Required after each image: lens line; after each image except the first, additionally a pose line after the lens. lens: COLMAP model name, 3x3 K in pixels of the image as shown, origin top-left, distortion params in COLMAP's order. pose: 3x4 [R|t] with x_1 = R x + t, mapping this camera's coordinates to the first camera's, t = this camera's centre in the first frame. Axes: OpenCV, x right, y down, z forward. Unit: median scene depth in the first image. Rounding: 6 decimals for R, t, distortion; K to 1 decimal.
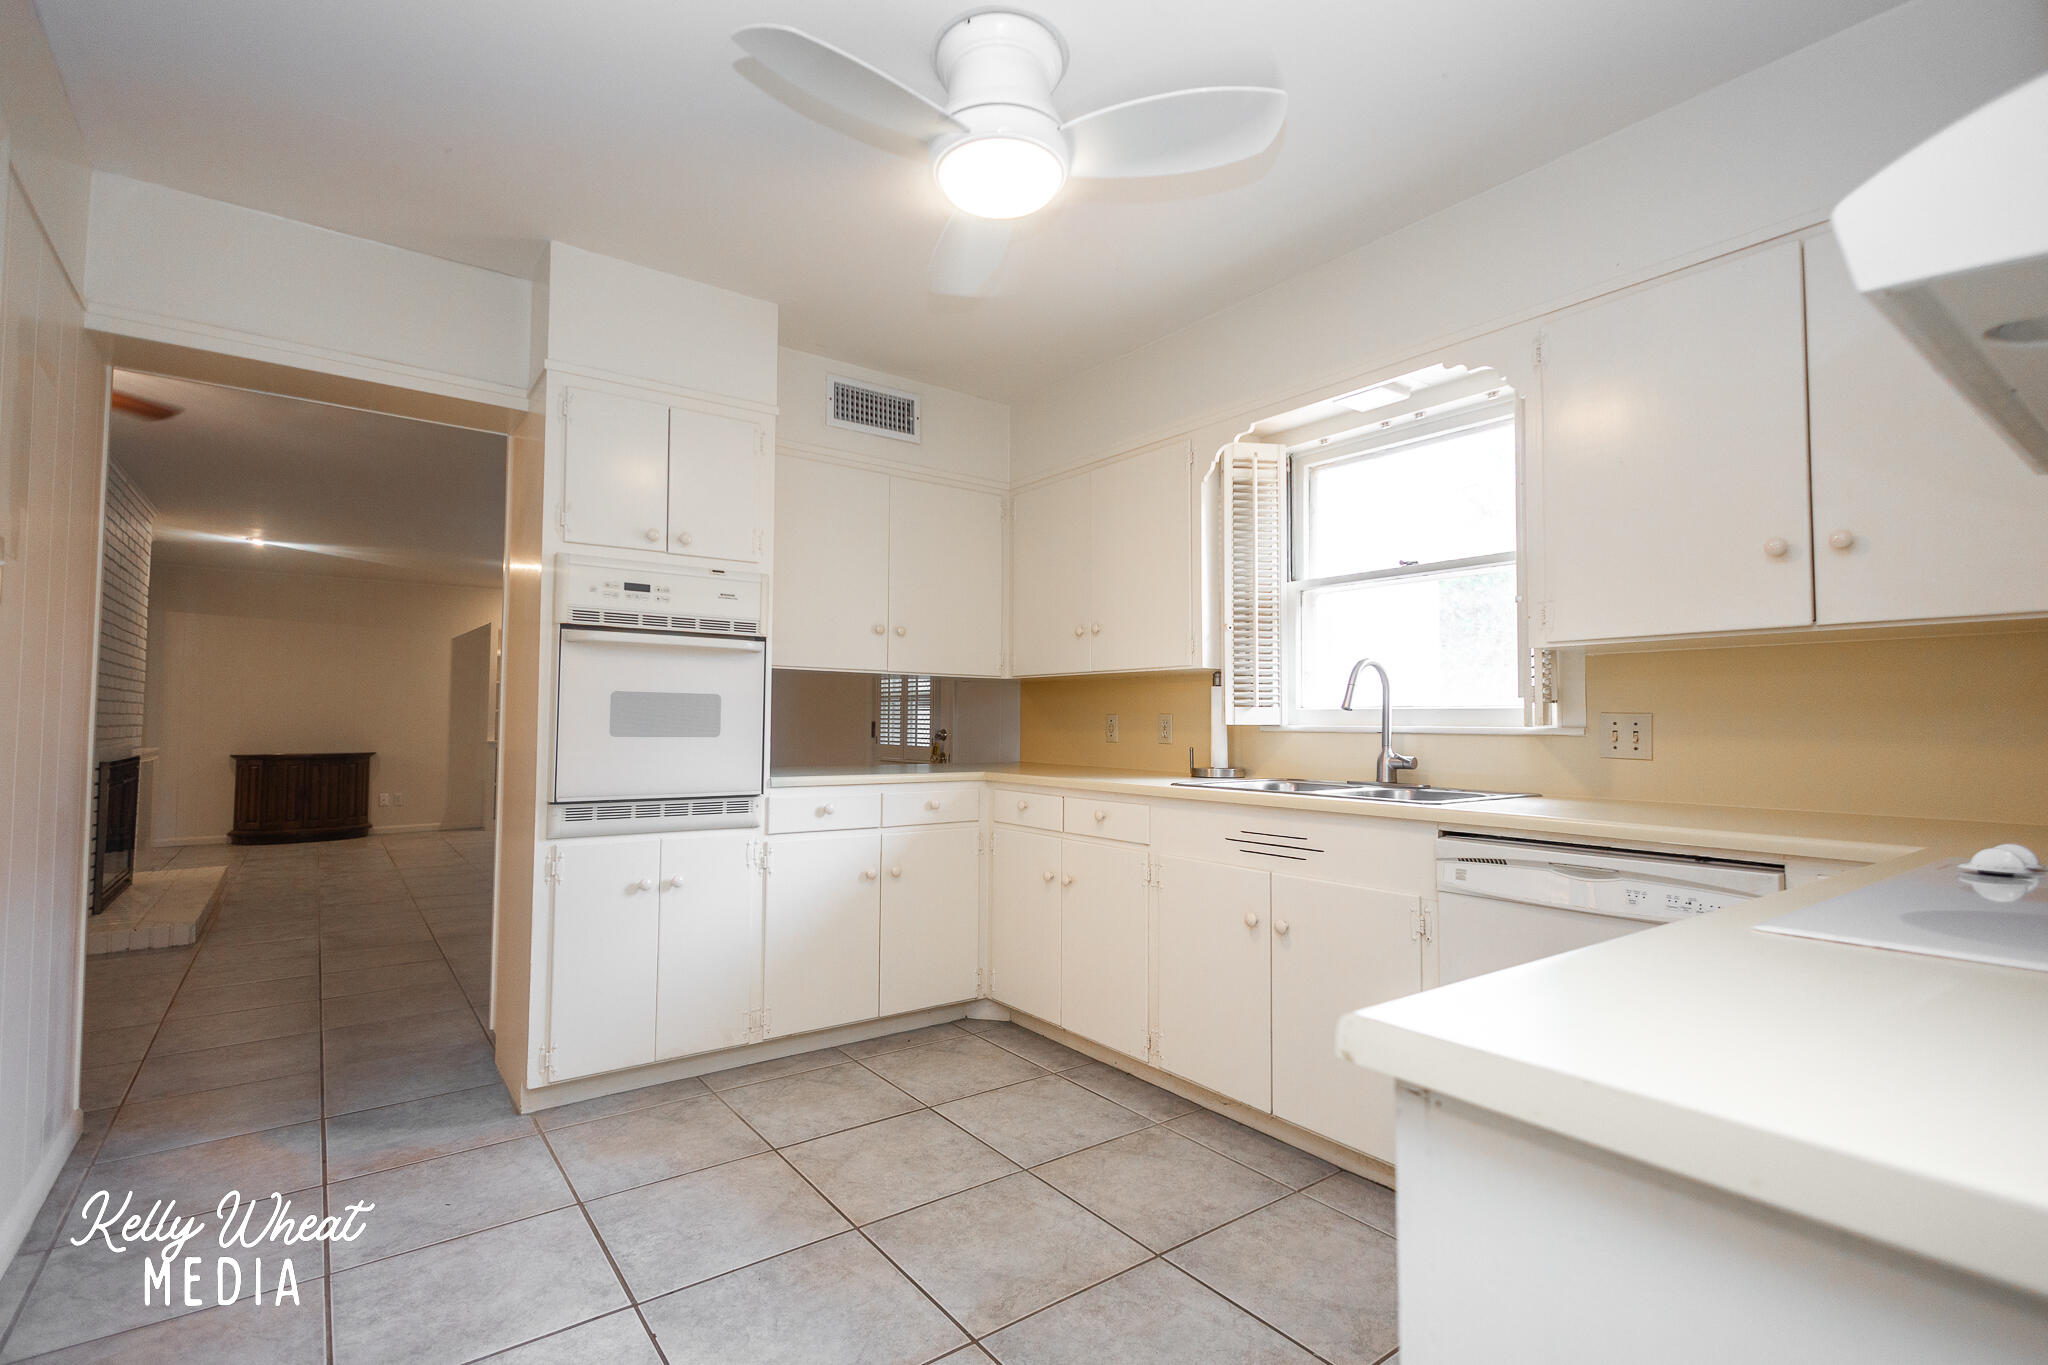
lens RADIAL K [[953.4, 0, 1024.5], [0, 953.4, 677.6], [0, 0, 1]] dist [0.008407, -0.001029]
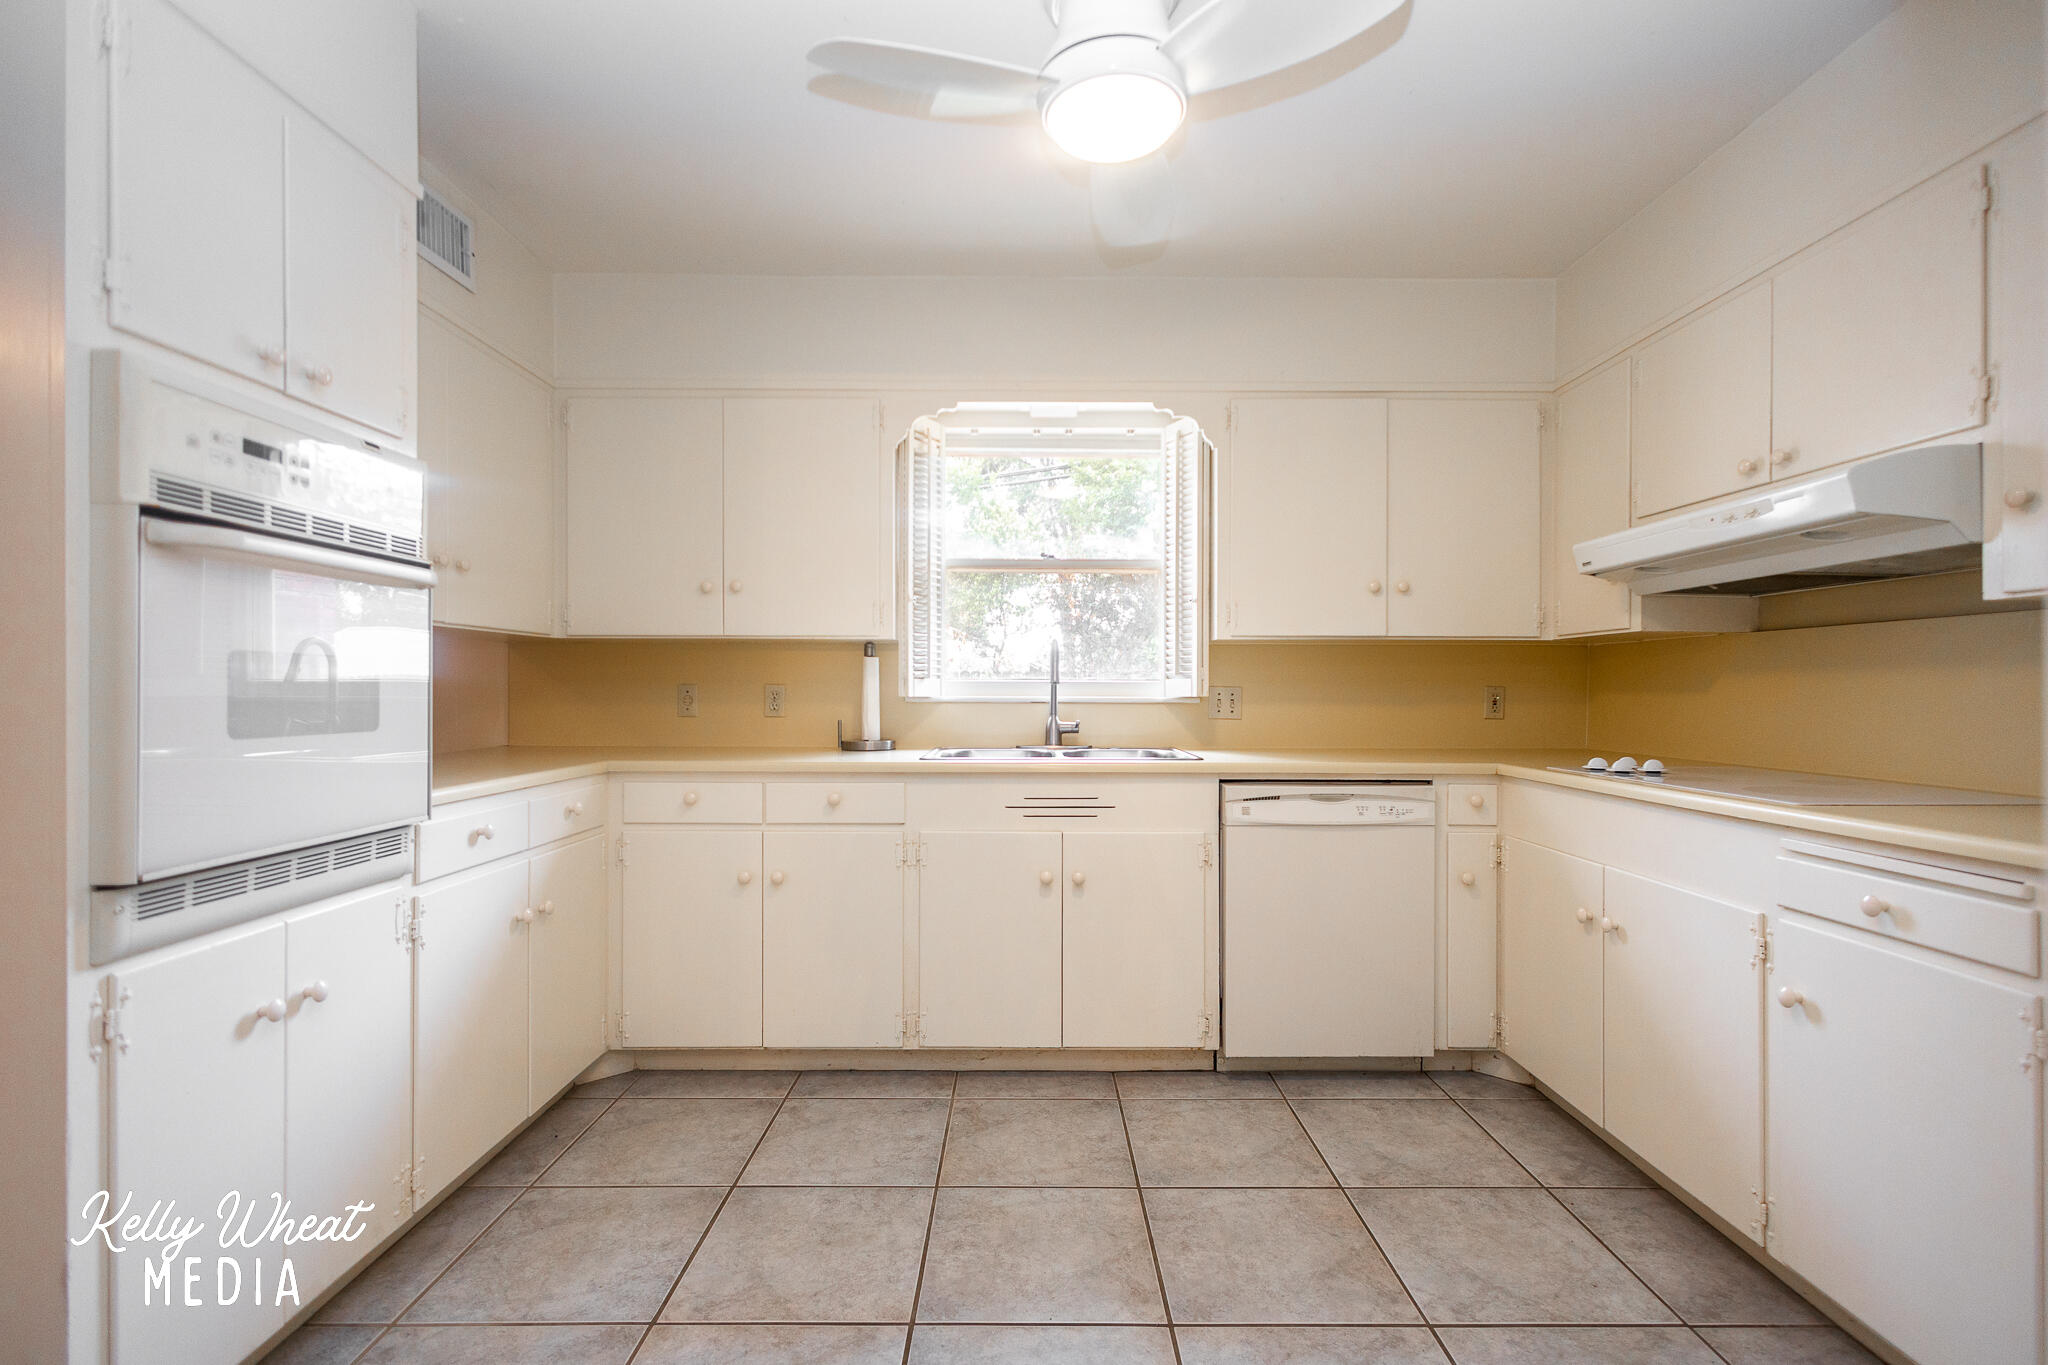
lens RADIAL K [[947.3, 0, 1034.9], [0, 947.3, 681.2], [0, 0, 1]] dist [0.008225, -0.000545]
pose [[0.589656, -0.000298, 0.807654, -0.592230], [-0.037841, 0.998892, 0.027995, 0.000365], [-0.806768, -0.047070, 0.588991, 0.356418]]
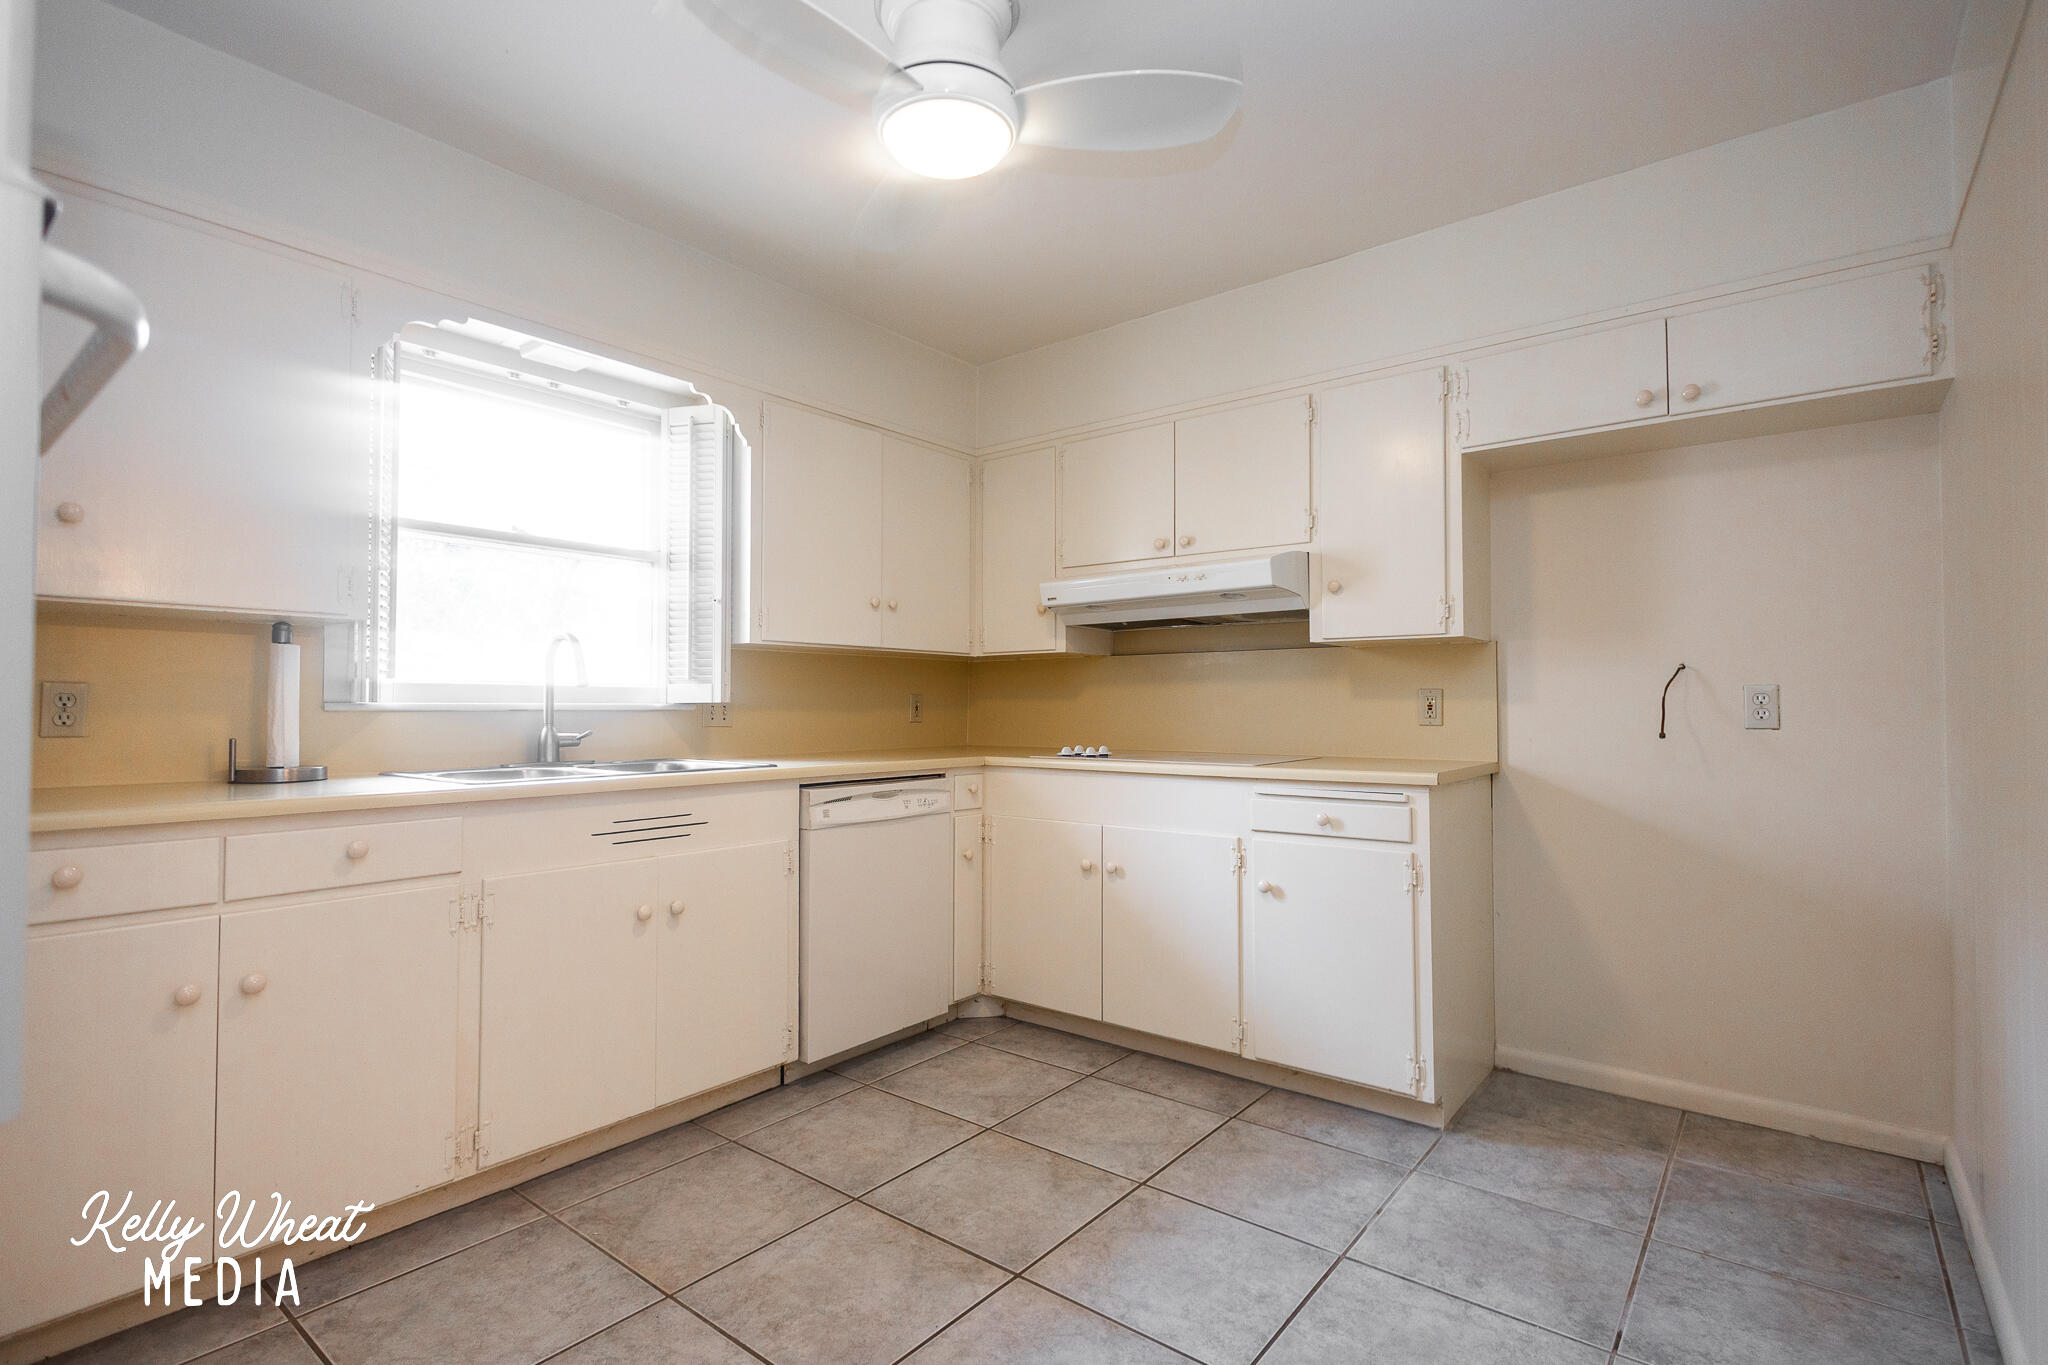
lens RADIAL K [[971.3, 0, 1014.4], [0, 971.3, 682.3], [0, 0, 1]] dist [0.011064, -0.000256]
pose [[-0.252236, 0.016687, 0.967522, -0.711955], [-0.049433, 0.998324, -0.030106, 0.037872], [-0.966402, -0.055422, -0.250988, 0.833737]]
